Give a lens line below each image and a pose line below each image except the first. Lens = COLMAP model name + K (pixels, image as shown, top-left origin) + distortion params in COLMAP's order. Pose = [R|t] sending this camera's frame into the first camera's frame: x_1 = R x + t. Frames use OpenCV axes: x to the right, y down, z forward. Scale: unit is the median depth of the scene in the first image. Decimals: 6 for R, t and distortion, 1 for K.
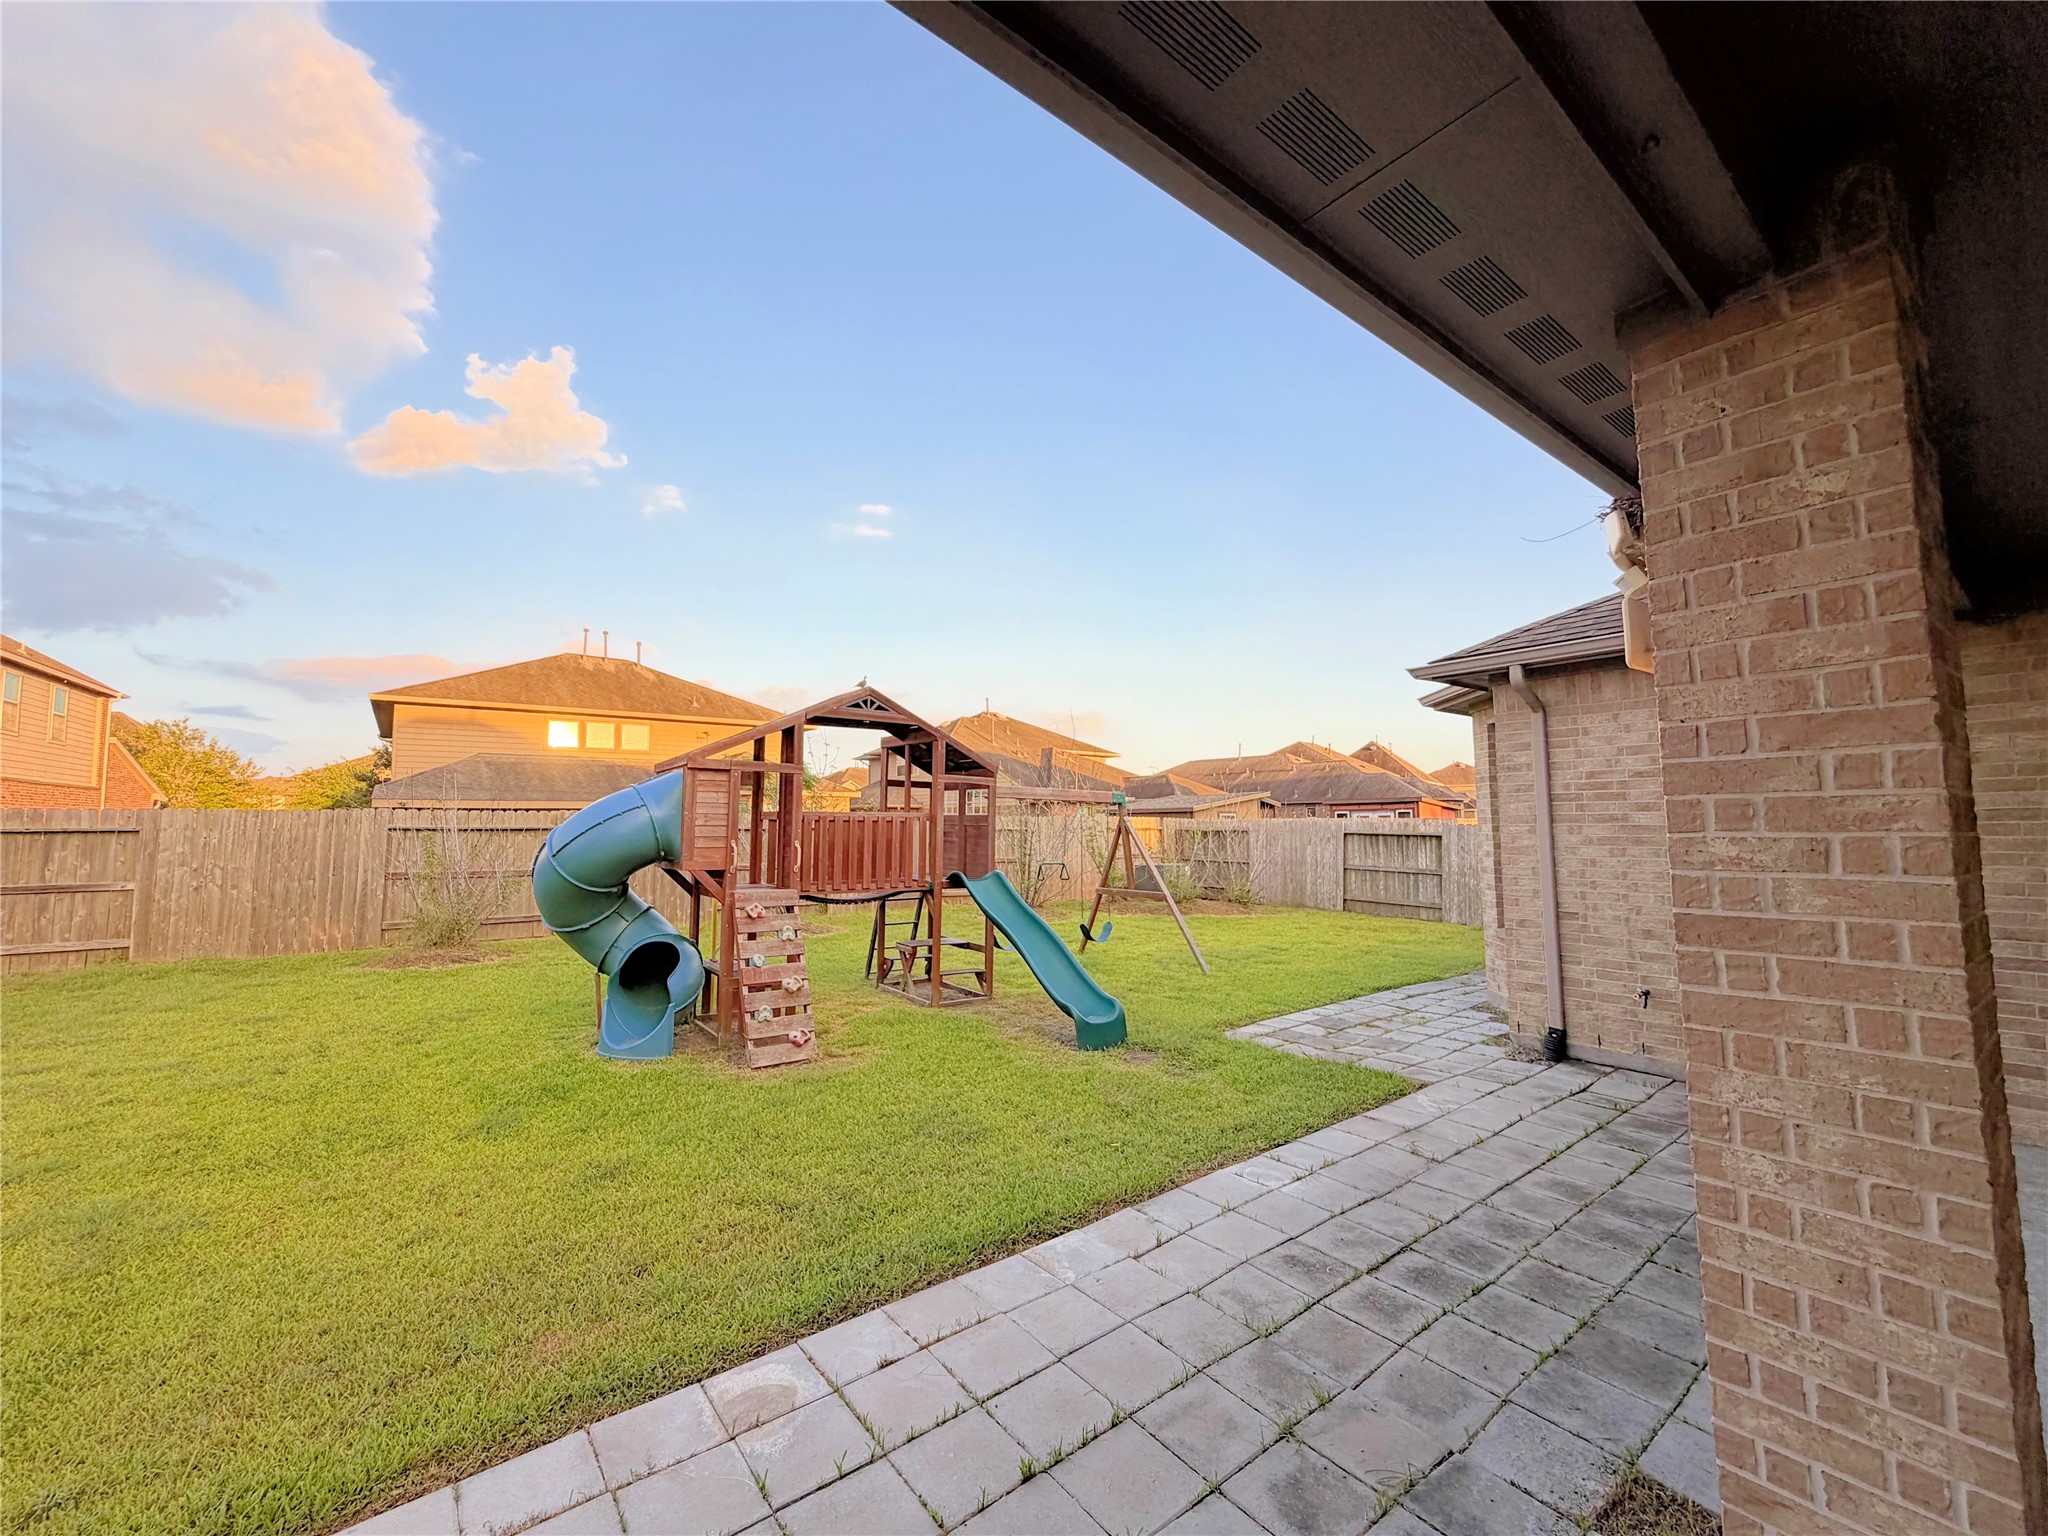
lens RADIAL K [[817.9, 0, 1024.0], [0, 817.9, 768.0], [0, 0, 1]] dist [0.001756, 0.000117]
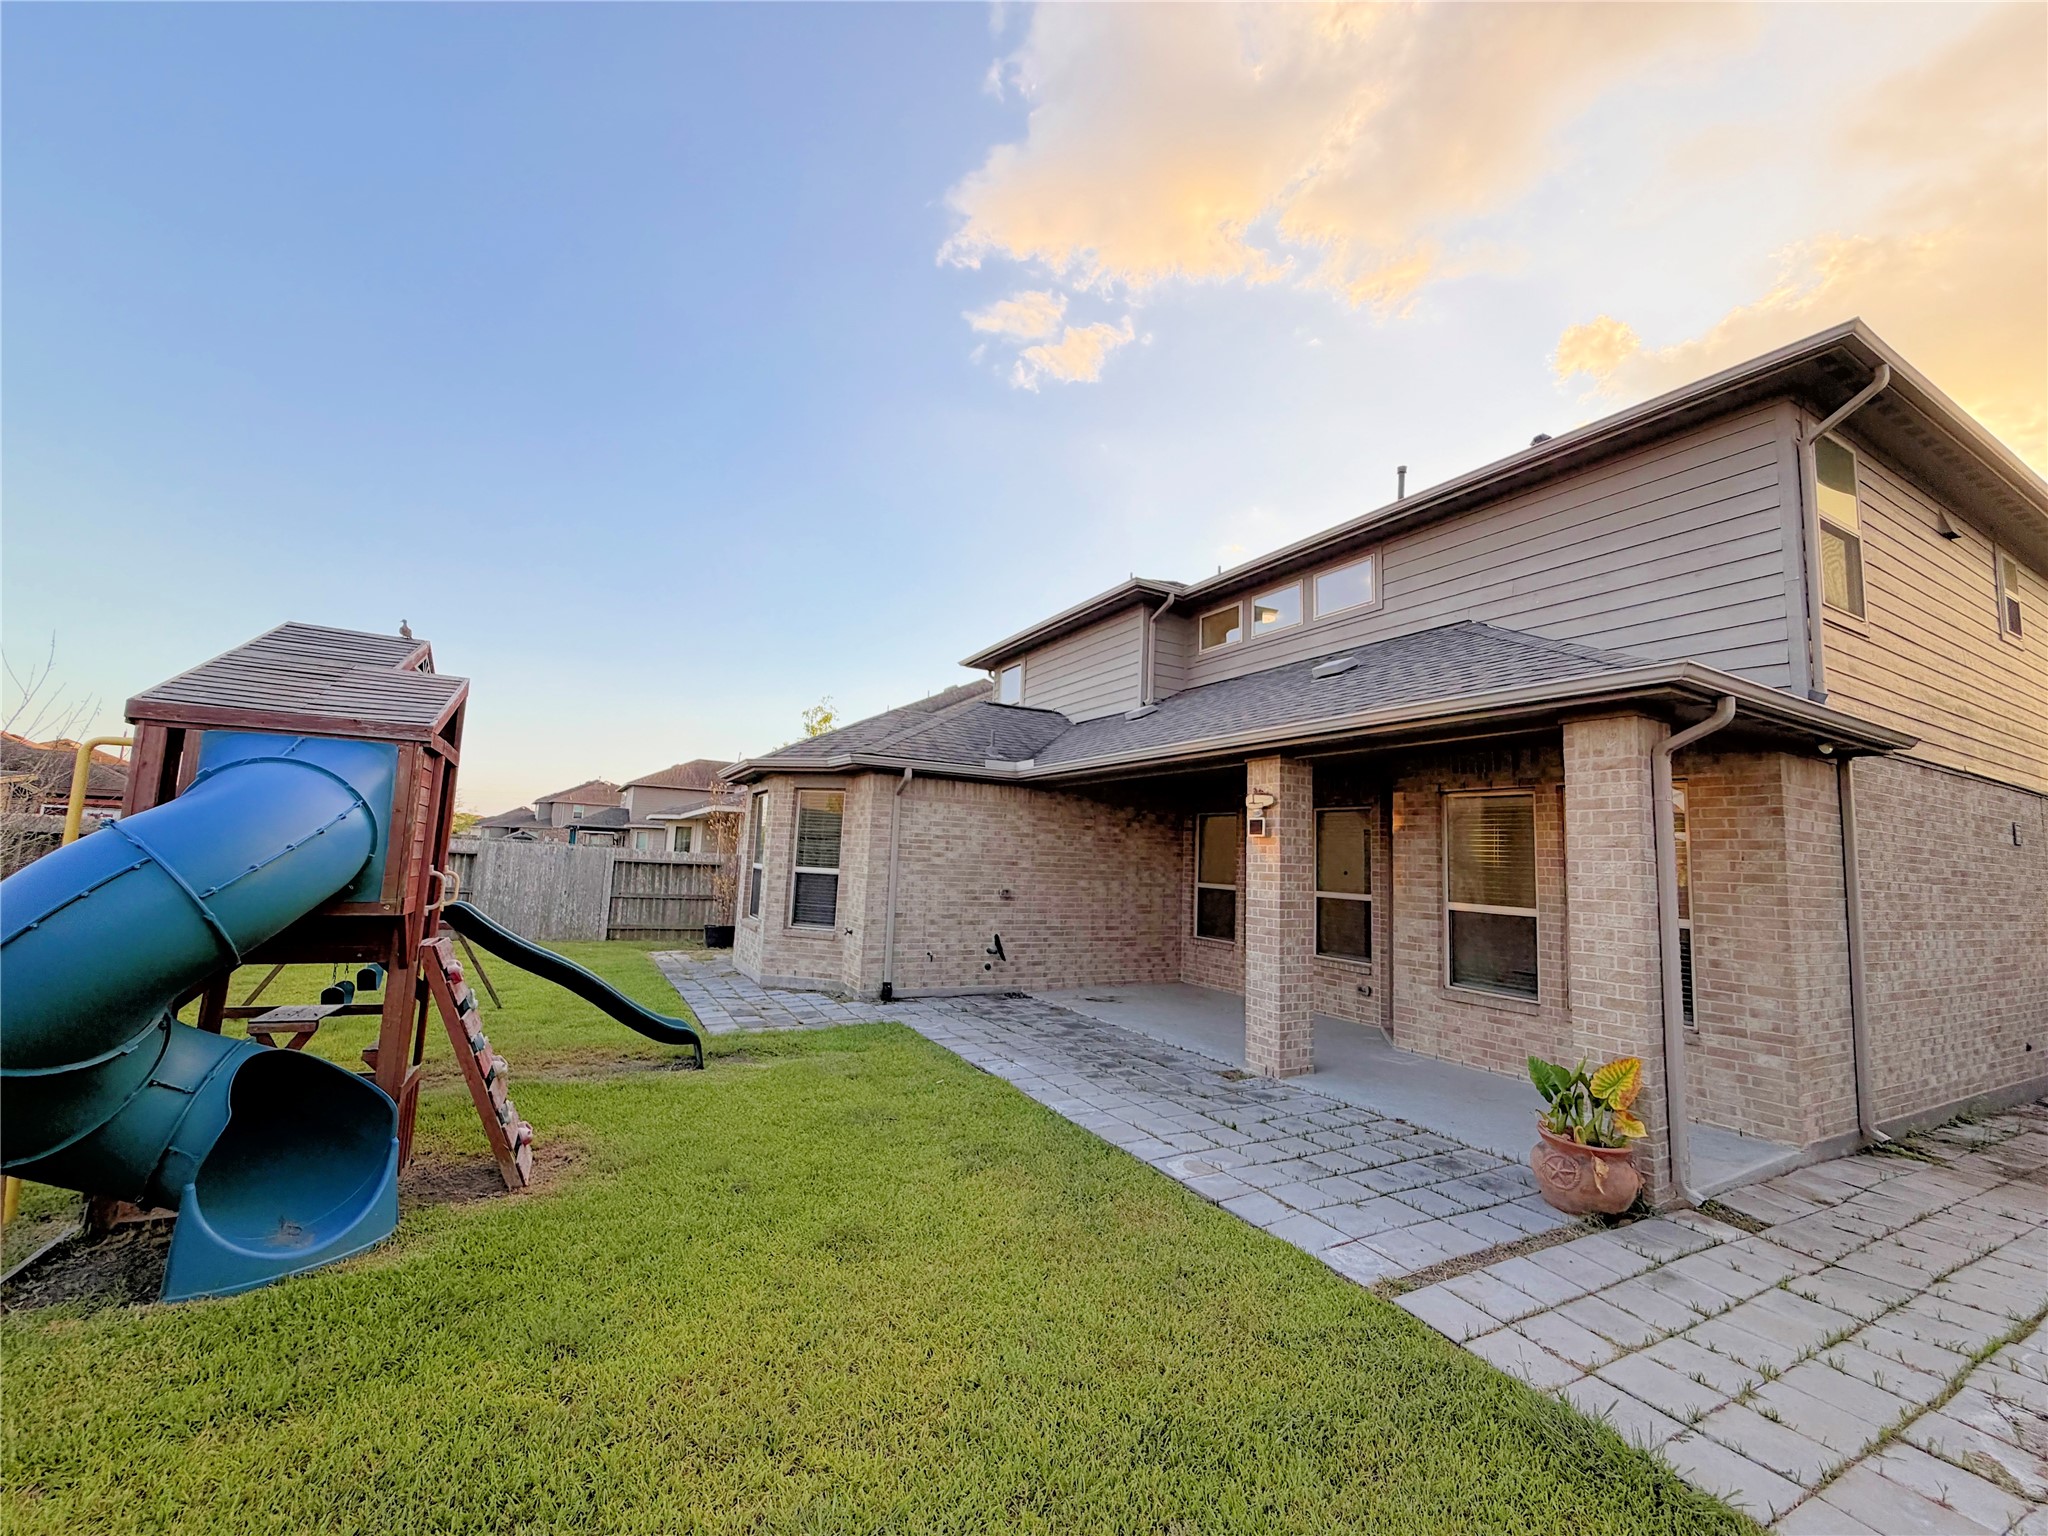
lens RADIAL K [[817.9, 0, 1024.0], [0, 817.9, 768.0], [0, 0, 1]] dist [0.001756, 0.000117]
pose [[0.146572, 0.126752, 0.981046, -1.087271], [-0.113478, 0.987364, -0.110614, 0.036697], [-0.982670, -0.095114, 0.159103, 0.524566]]
